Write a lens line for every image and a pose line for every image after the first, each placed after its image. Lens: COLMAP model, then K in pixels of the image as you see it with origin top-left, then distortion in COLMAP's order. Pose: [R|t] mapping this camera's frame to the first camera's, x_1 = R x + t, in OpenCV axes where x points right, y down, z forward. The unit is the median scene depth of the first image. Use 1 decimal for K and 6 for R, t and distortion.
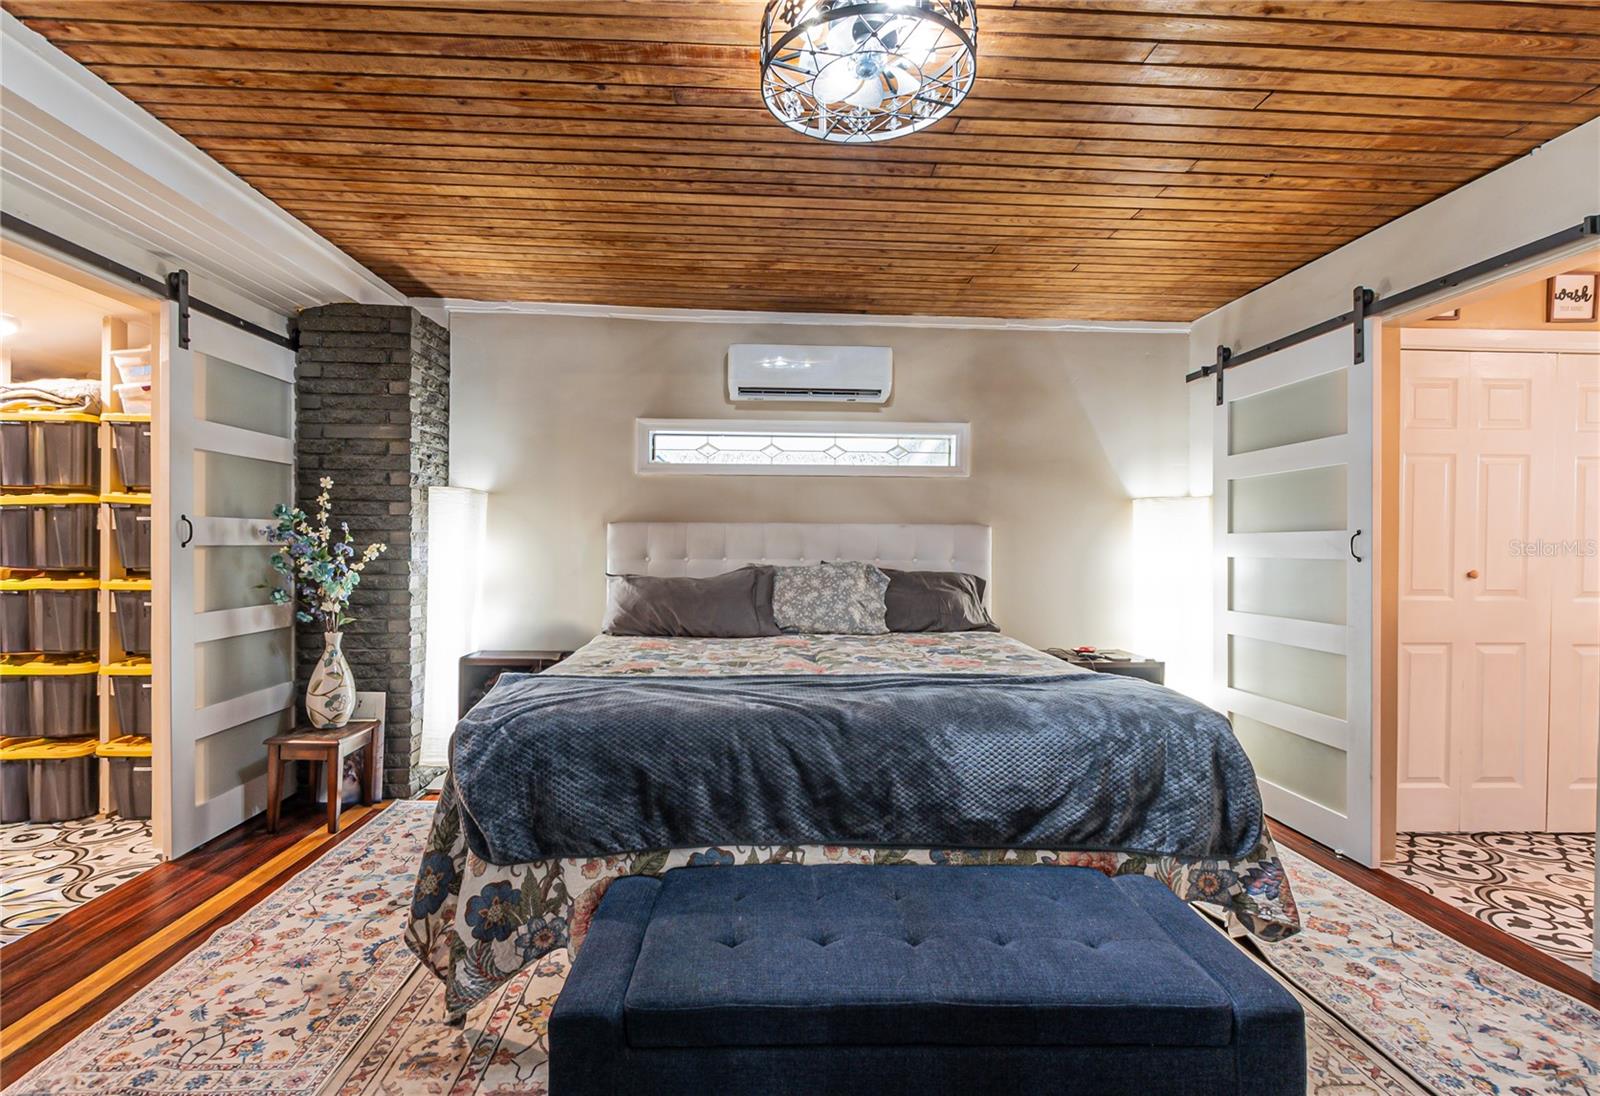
lens RADIAL K [[721.6, 0, 778.5], [0, 721.6, 554.2], [0, 0, 1]] dist [0.003118, -0.001450]
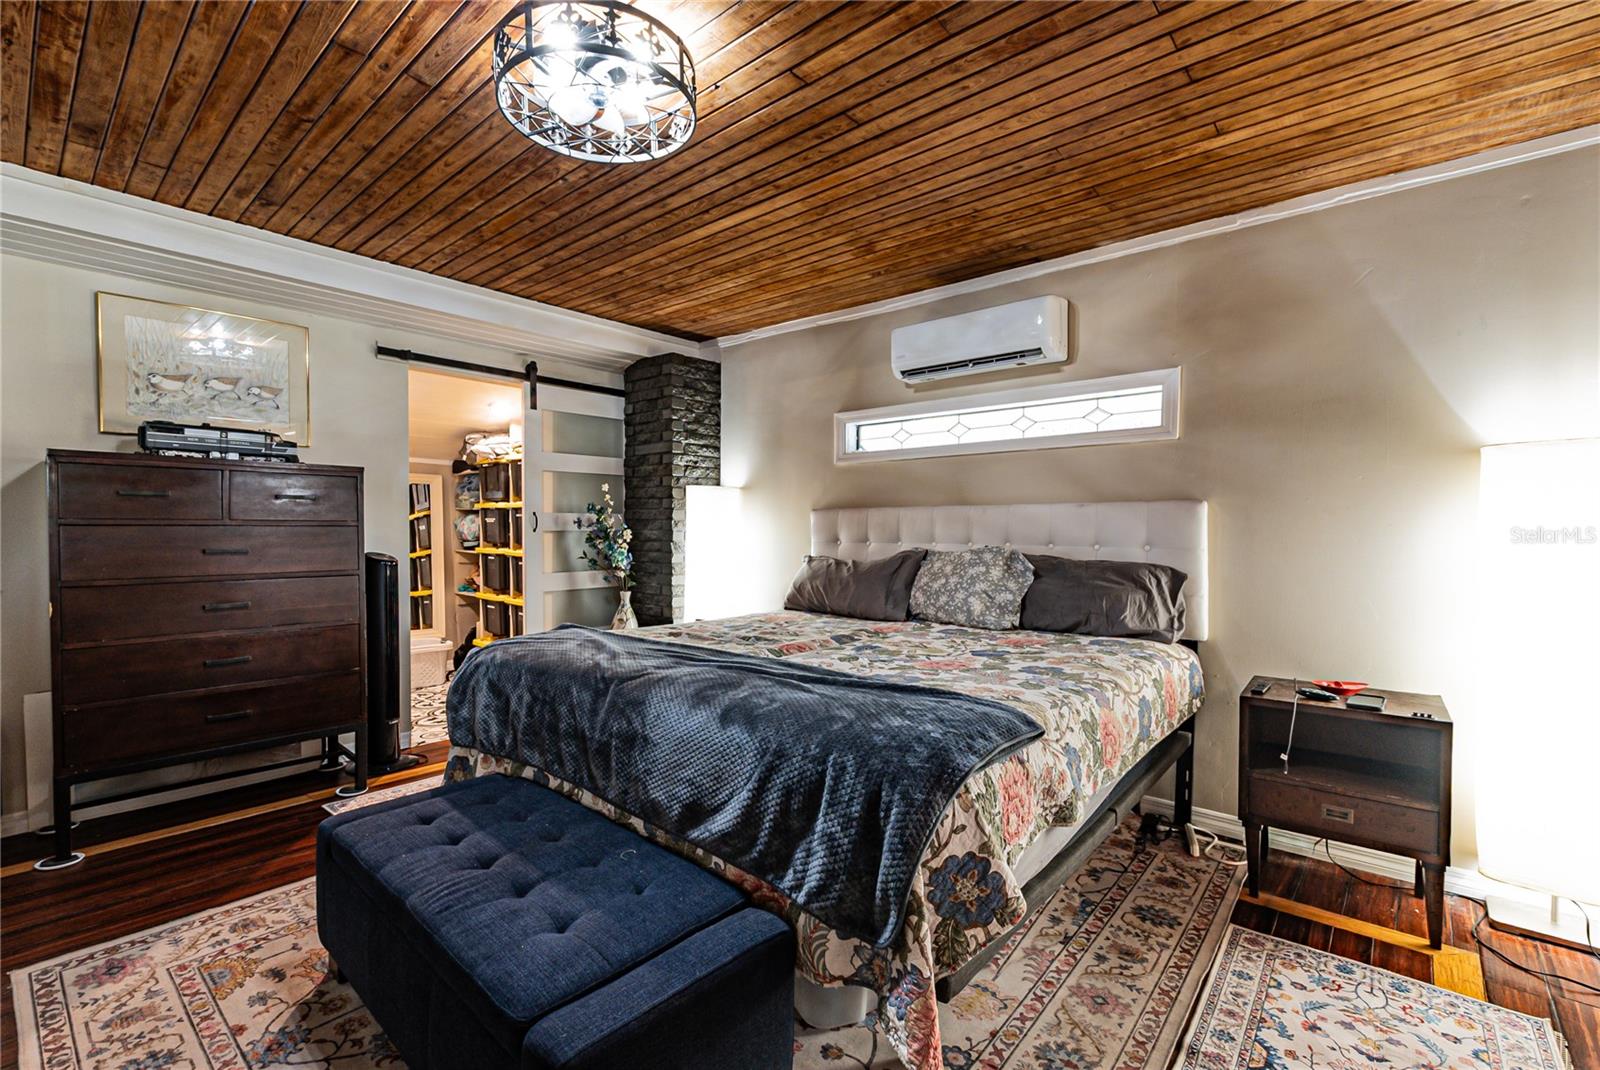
lens RADIAL K [[699.7, 0, 796.5], [0, 699.7, 540.6], [0, 0, 1]] dist [0.008933, -0.003938]
pose [[0.725371, 0.006211, -0.688331, 0.547490], [-0.005486, 0.999980, 0.003241, 0.000644], [0.688337, 0.001426, 0.725390, 0.214593]]
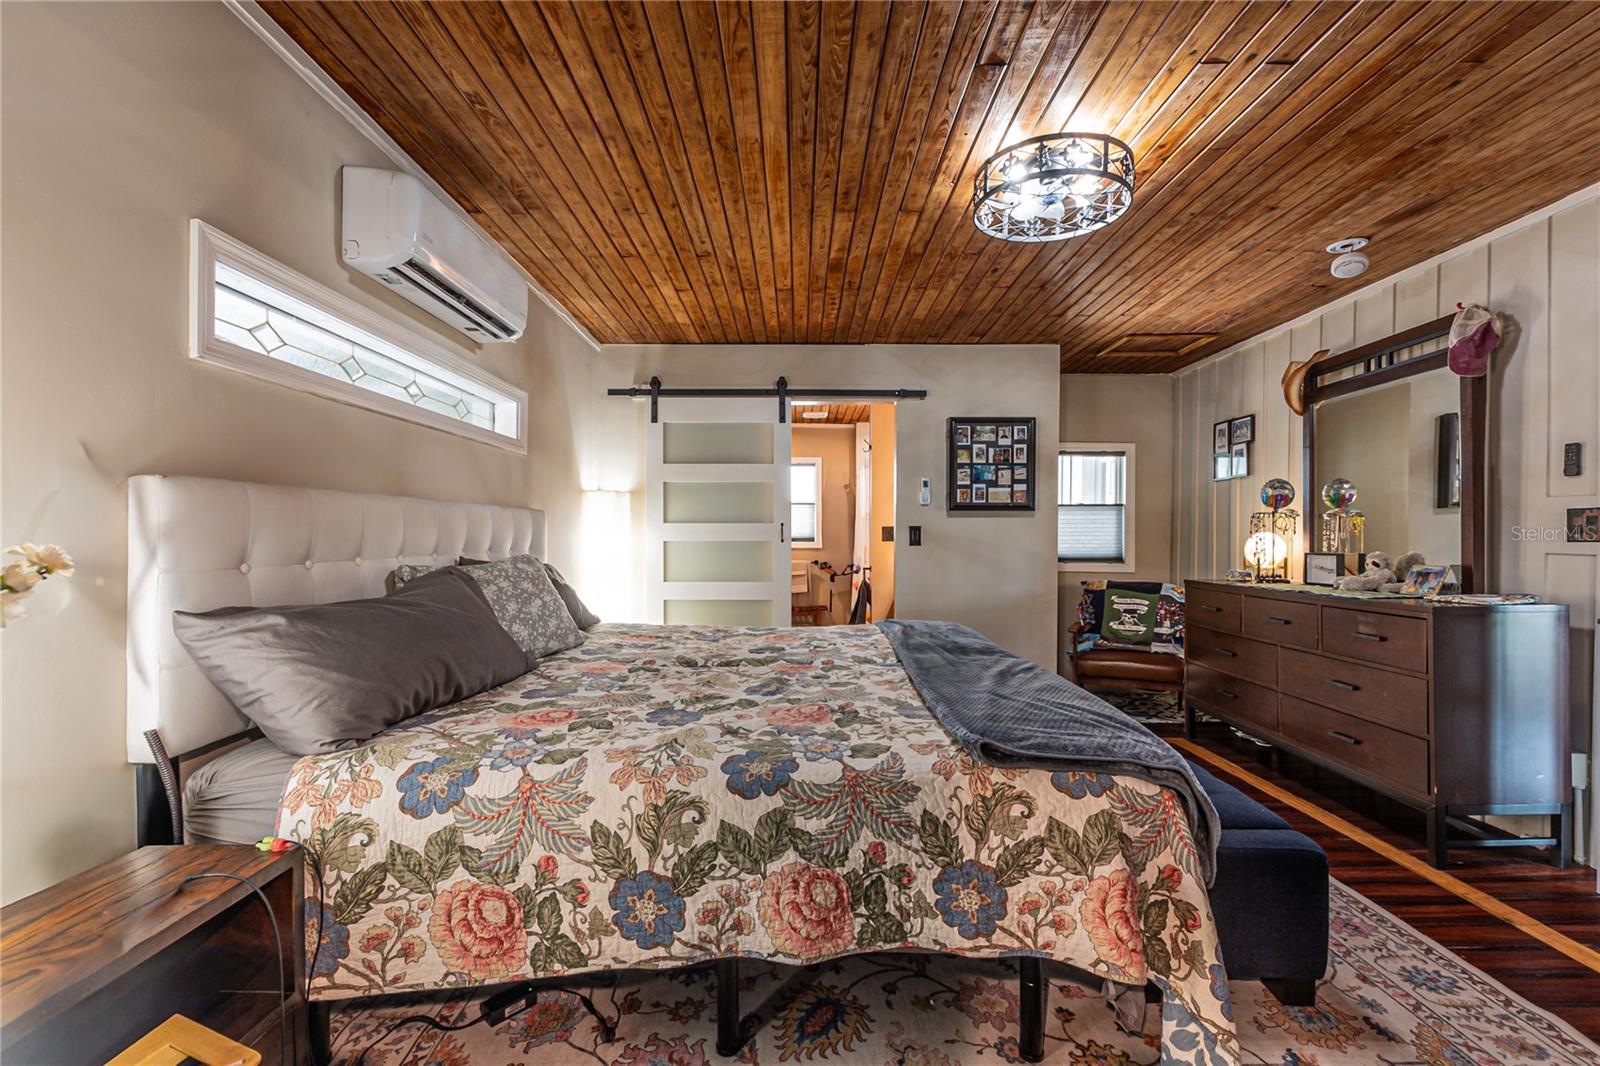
lens RADIAL K [[691.0, 0, 800.0], [0, 691.0, 538.8], [0, 0, 1]] dist [0.008752, -0.004383]
pose [[0.039751, -0.012642, 0.999130, -0.636092], [0.009541, 0.999879, 0.012272, -0.013270], [-0.999164, 0.009045, 0.039867, 0.725291]]
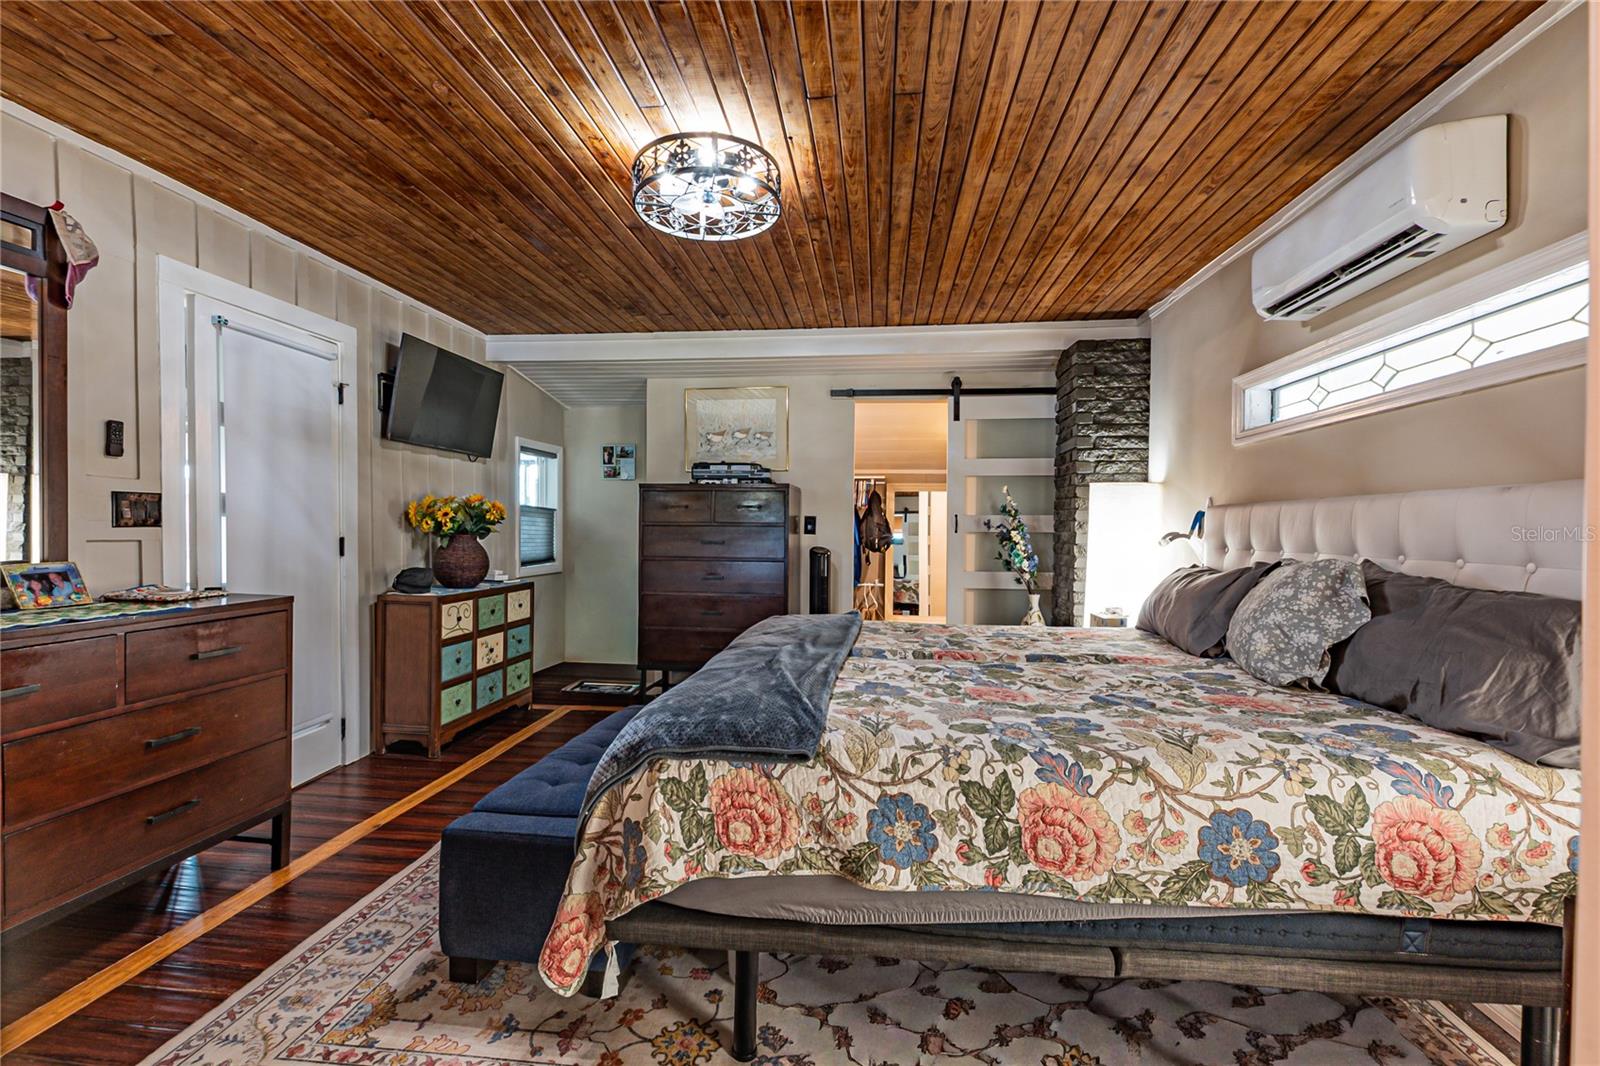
lens RADIAL K [[691.0, 0, 799.9], [0, 691.0, 546.7], [0, 0, 1]] dist [0.008752, -0.004383]
pose [[-0.152926, 0.019500, -0.988045, 0.743425], [-0.021675, 0.999499, 0.023081, -0.004302], [0.988000, 0.024946, -0.152427, 0.709134]]
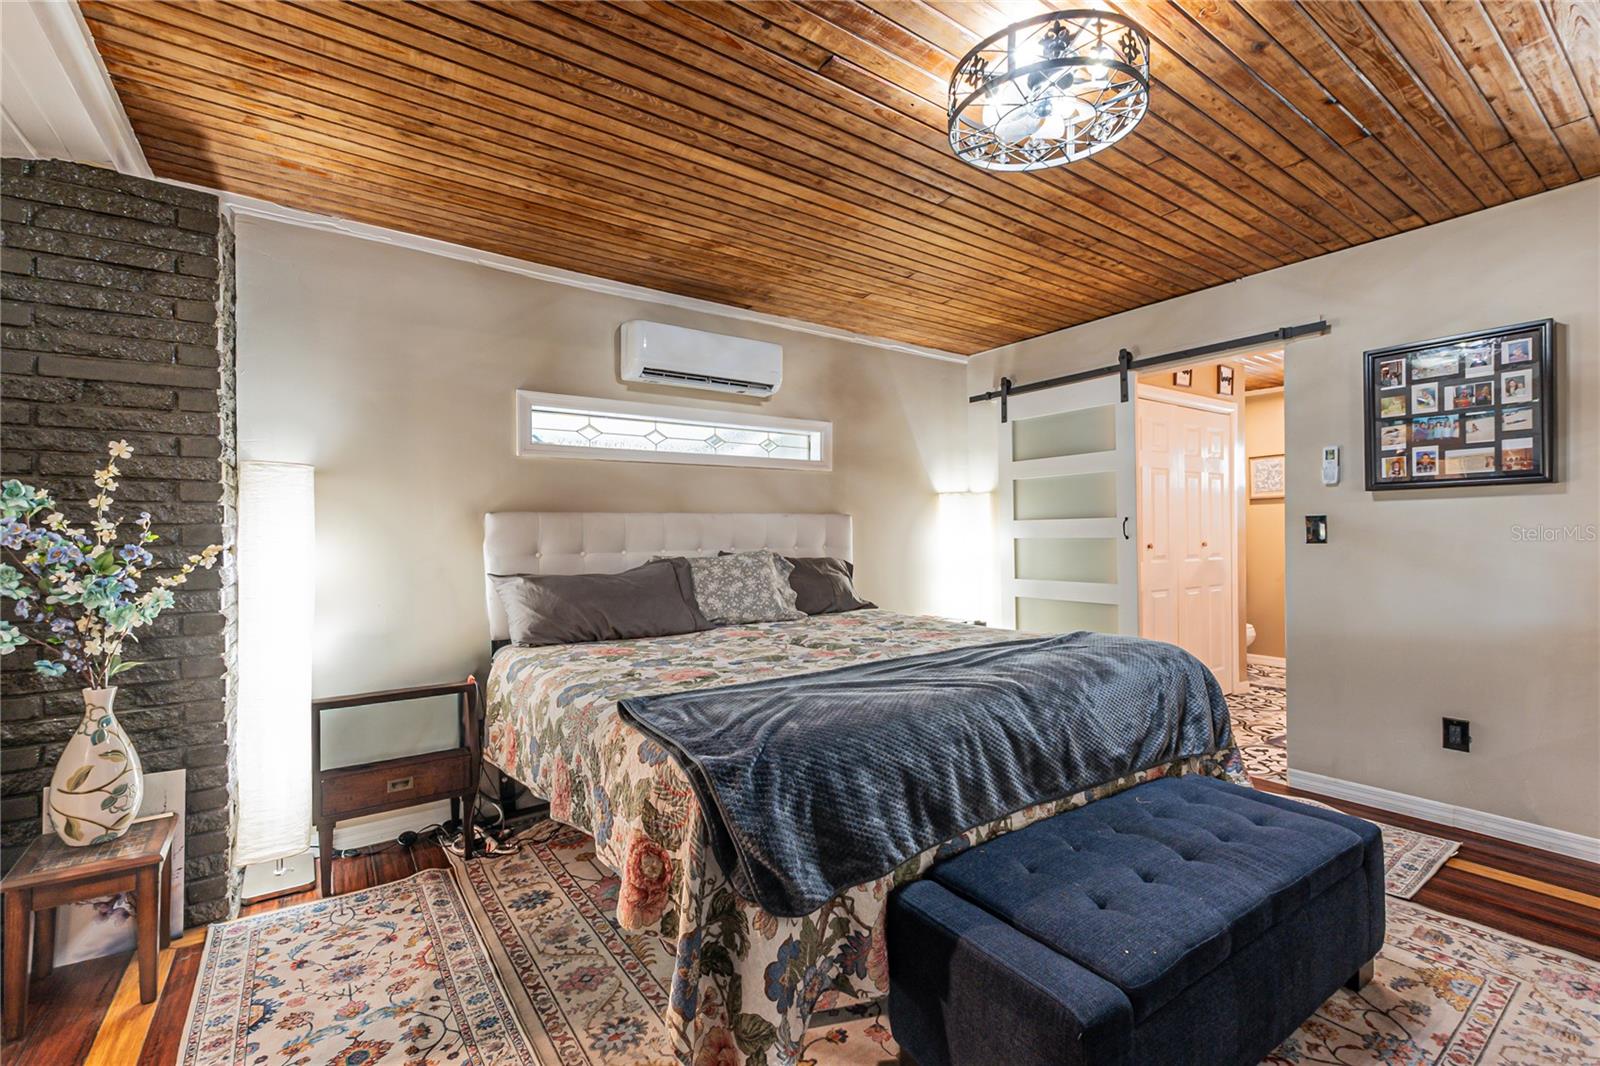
lens RADIAL K [[691.0, 0, 799.2], [0, 691.0, 539.3], [0, 0, 1]] dist [0.008752, -0.004383]
pose [[0.841055, -0.021901, 0.540507, -0.402119], [0.024698, 0.999693, 0.002076, -0.006538], [-0.540386, 0.011603, 0.841337, 0.153669]]
